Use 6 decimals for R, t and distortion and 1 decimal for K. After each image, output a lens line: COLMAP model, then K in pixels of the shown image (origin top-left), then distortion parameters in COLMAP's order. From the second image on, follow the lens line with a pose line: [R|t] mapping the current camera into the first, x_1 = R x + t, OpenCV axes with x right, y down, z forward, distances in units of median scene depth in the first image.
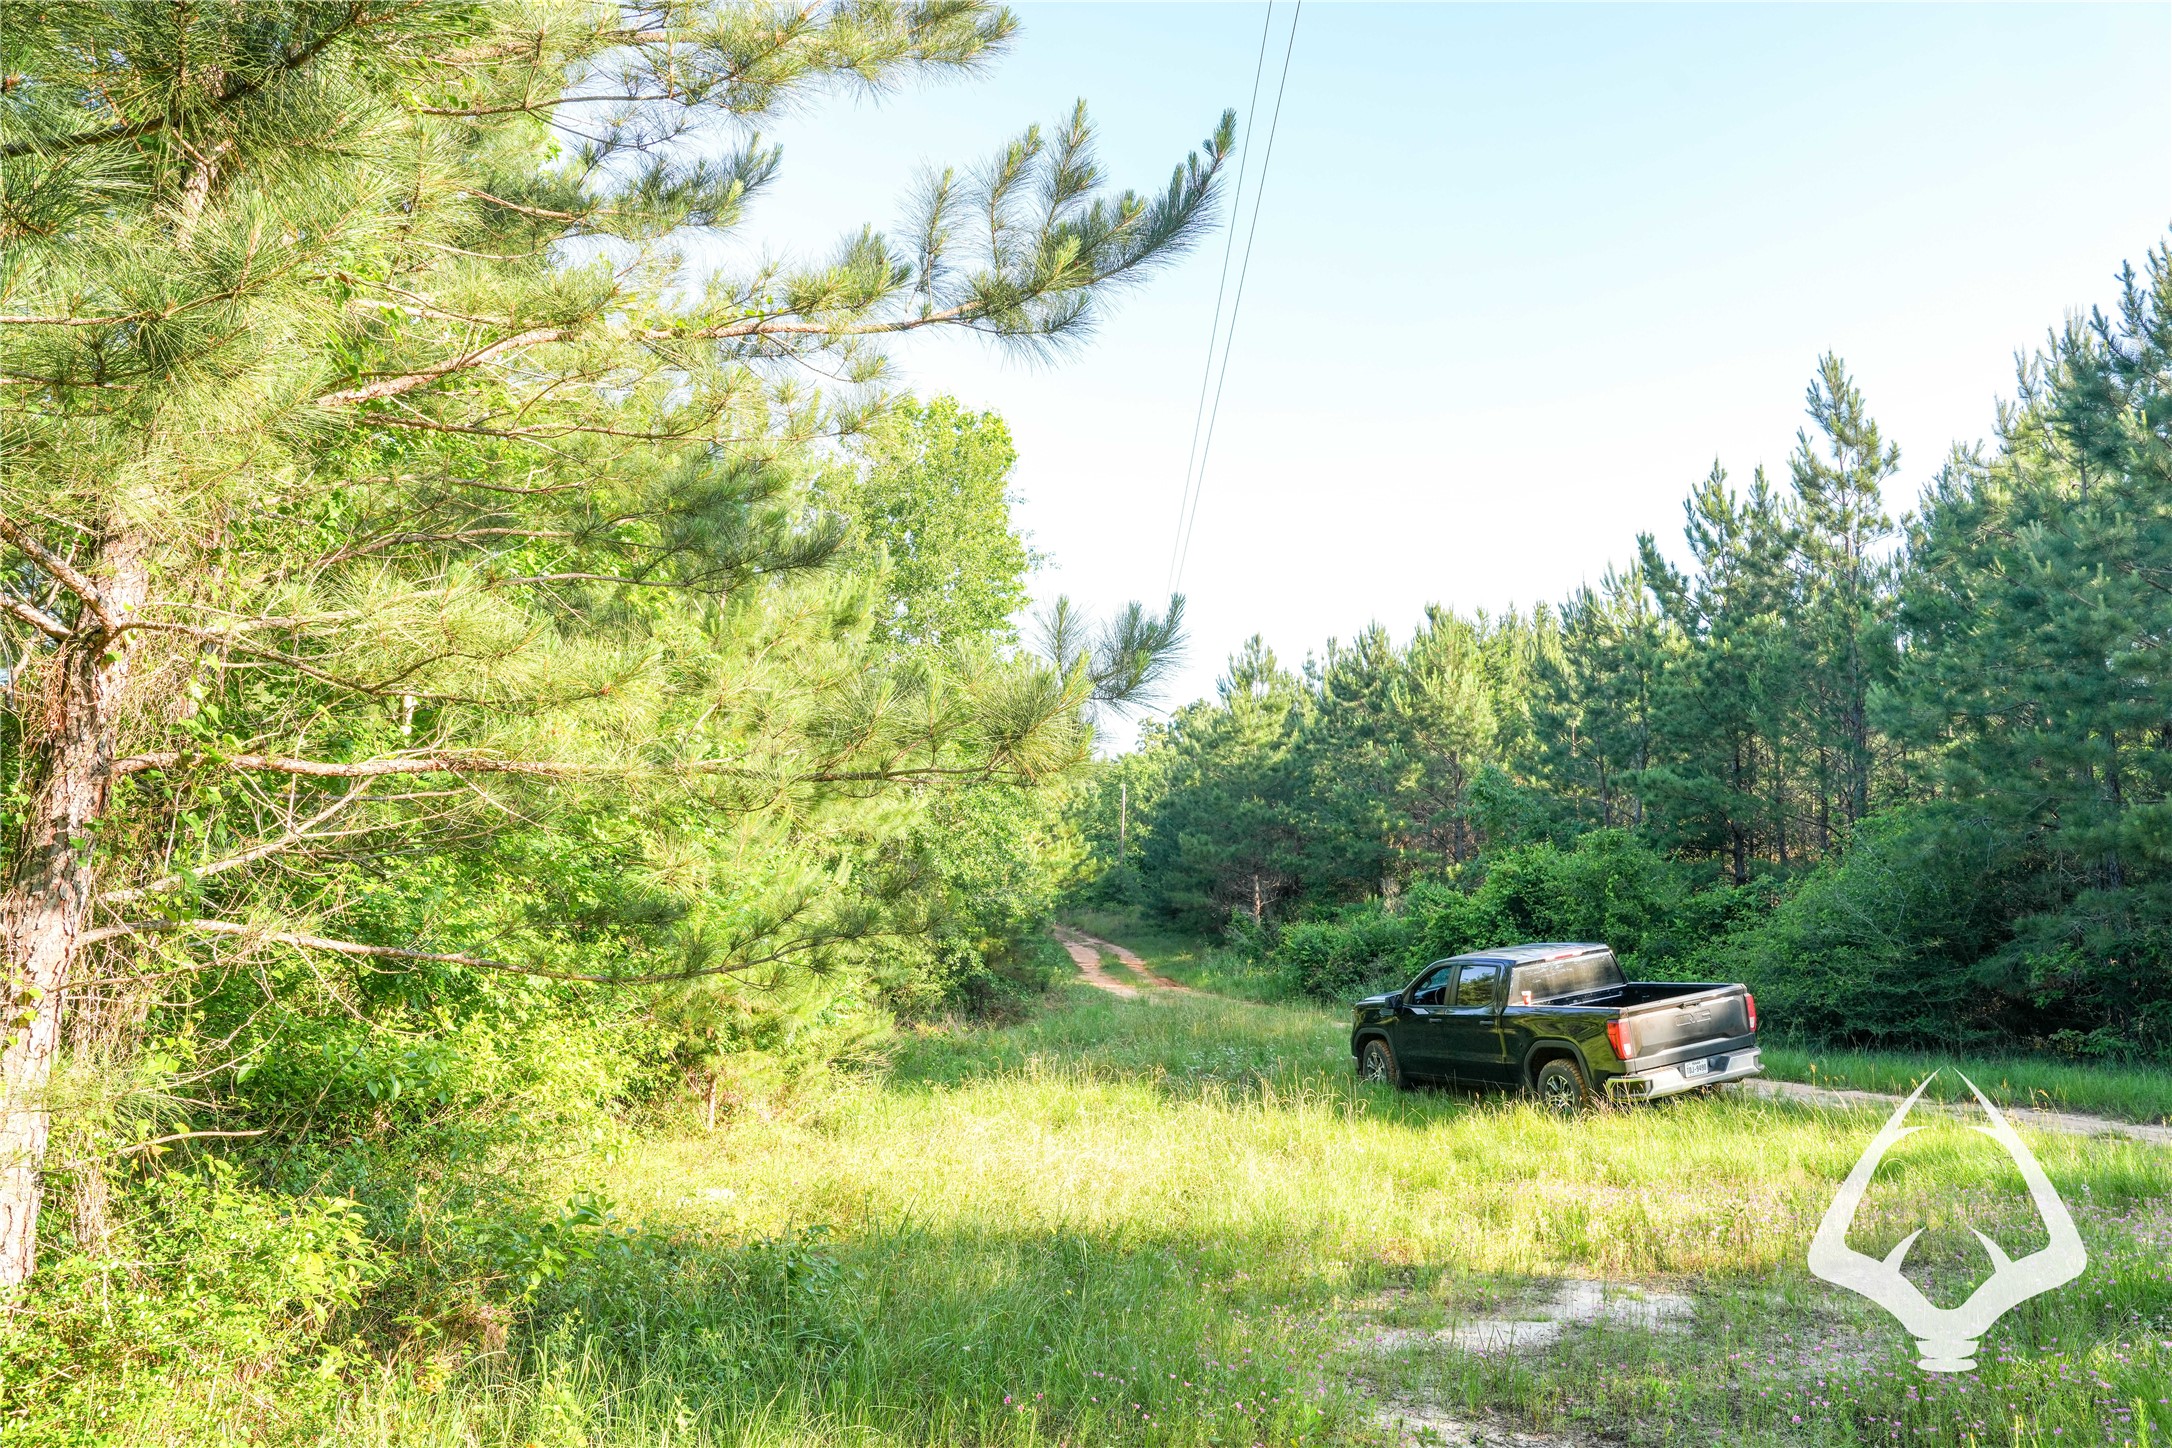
lens RADIAL K [[1493.6, 0, 1090.3], [0, 1493.6, 725.9], [0, 0, 1]] dist [-0.082081, 0.002986]
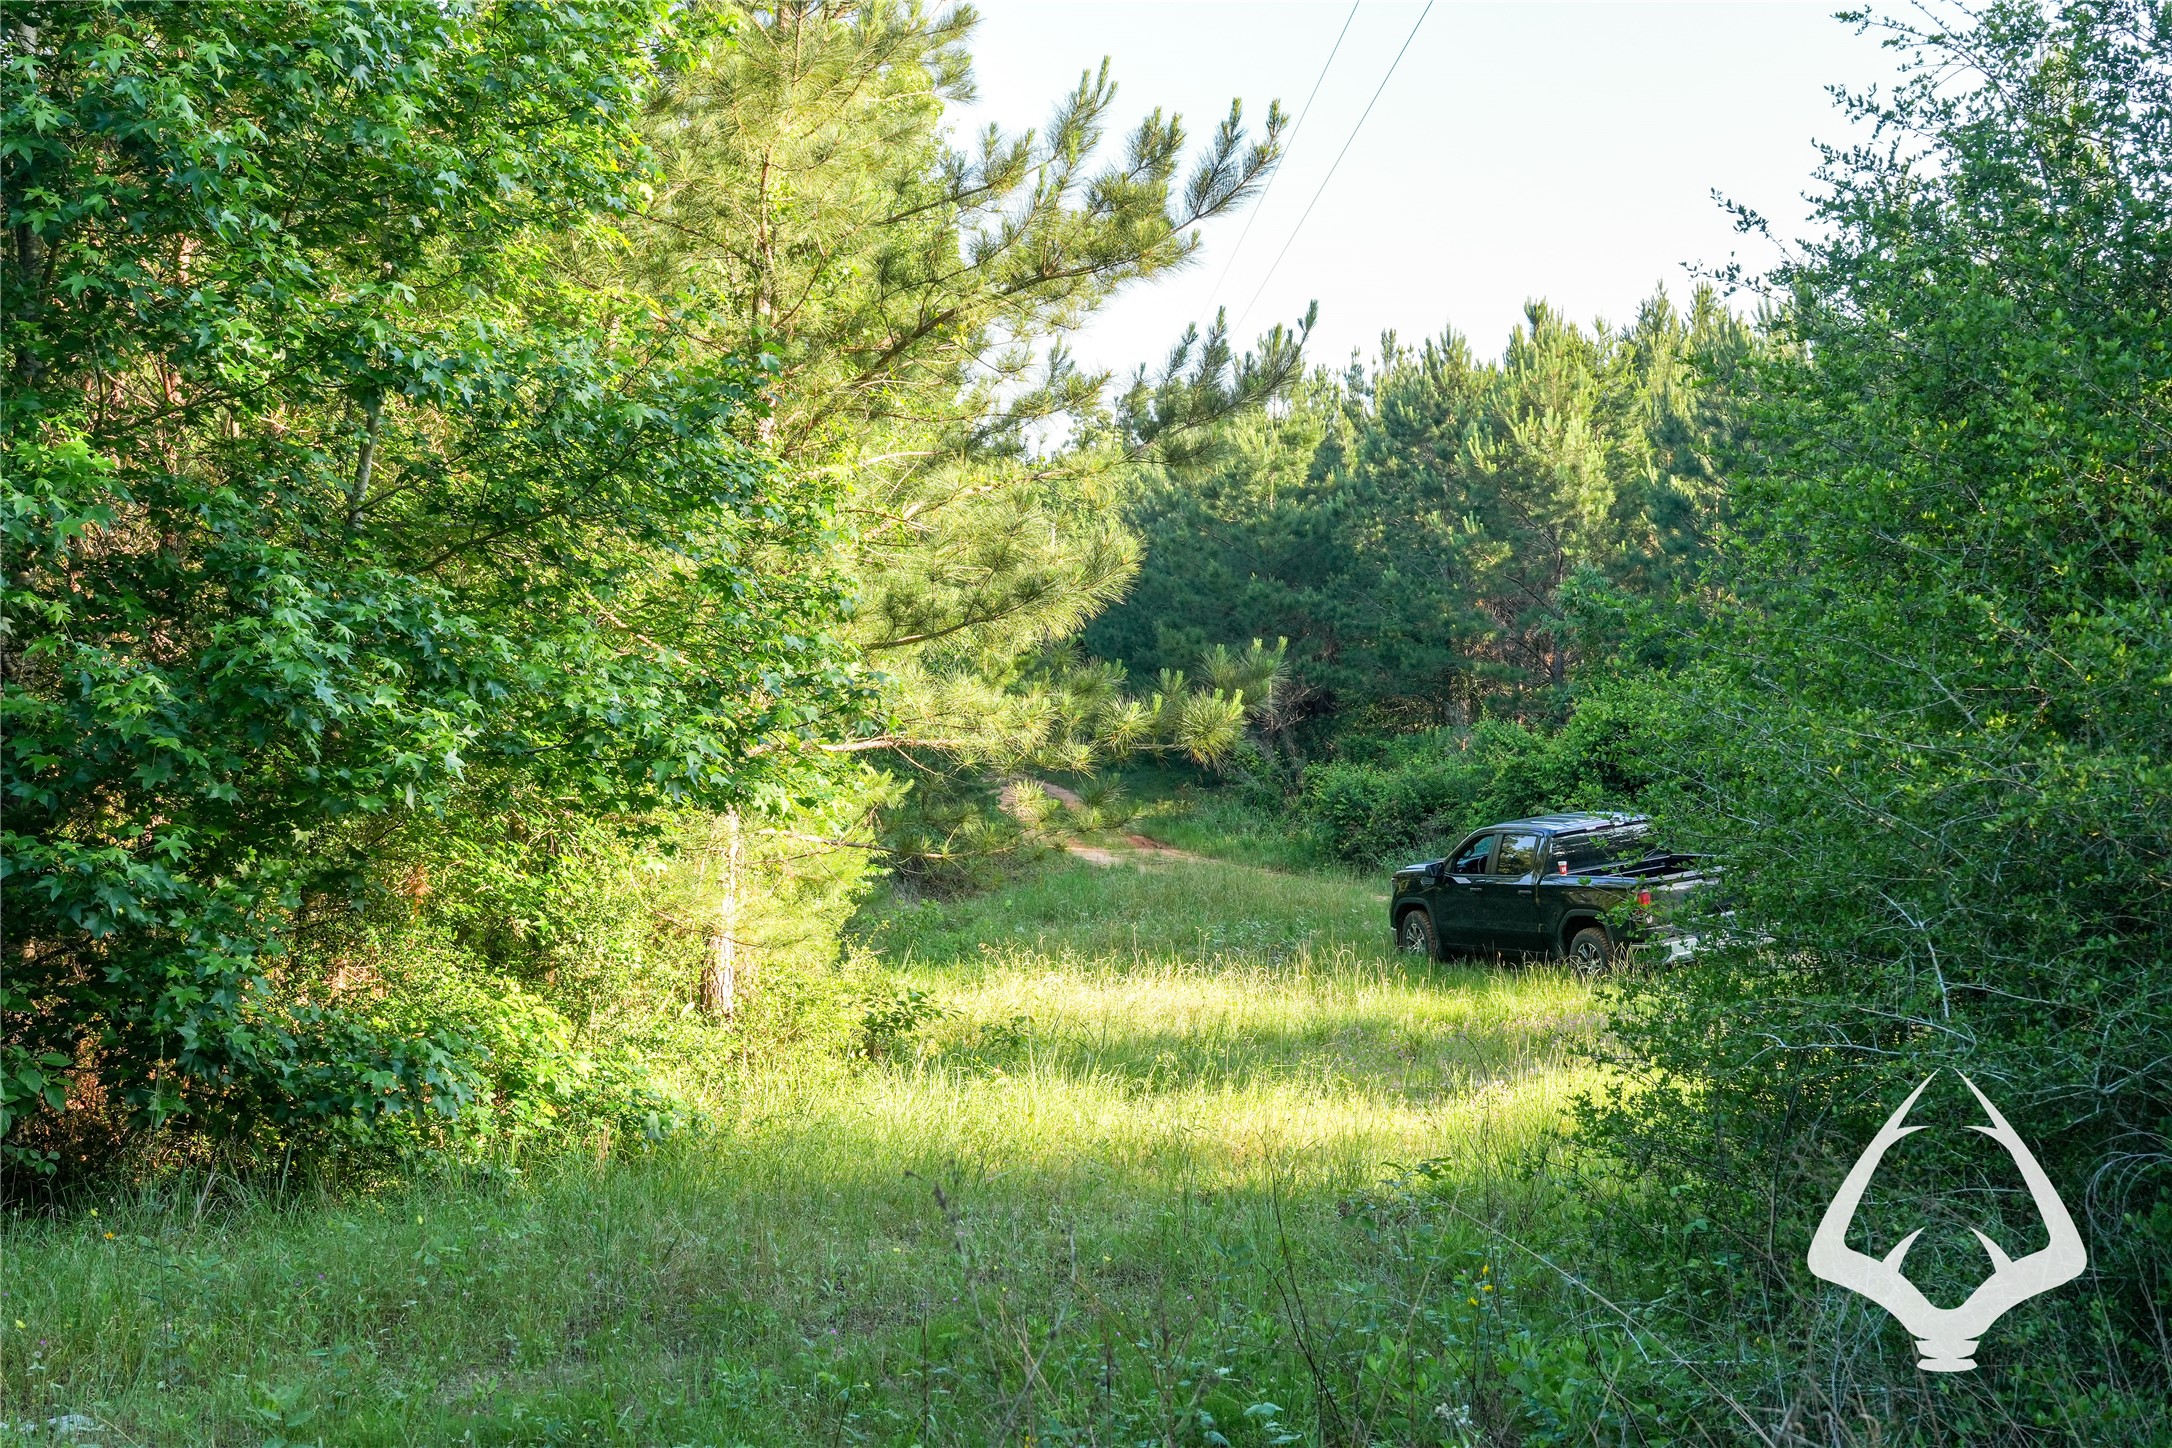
lens RADIAL K [[2805.2, 0, 1084.4], [0, 2805.2, 723.2], [0, 0, 1]] dist [0.024687, 0.000000]
pose [[0.998553, 0.005291, 0.053515, -0.052942], [-0.012238, 0.991395, 0.130329, -0.063219], [-0.052365, -0.130796, 0.990025, -0.343253]]
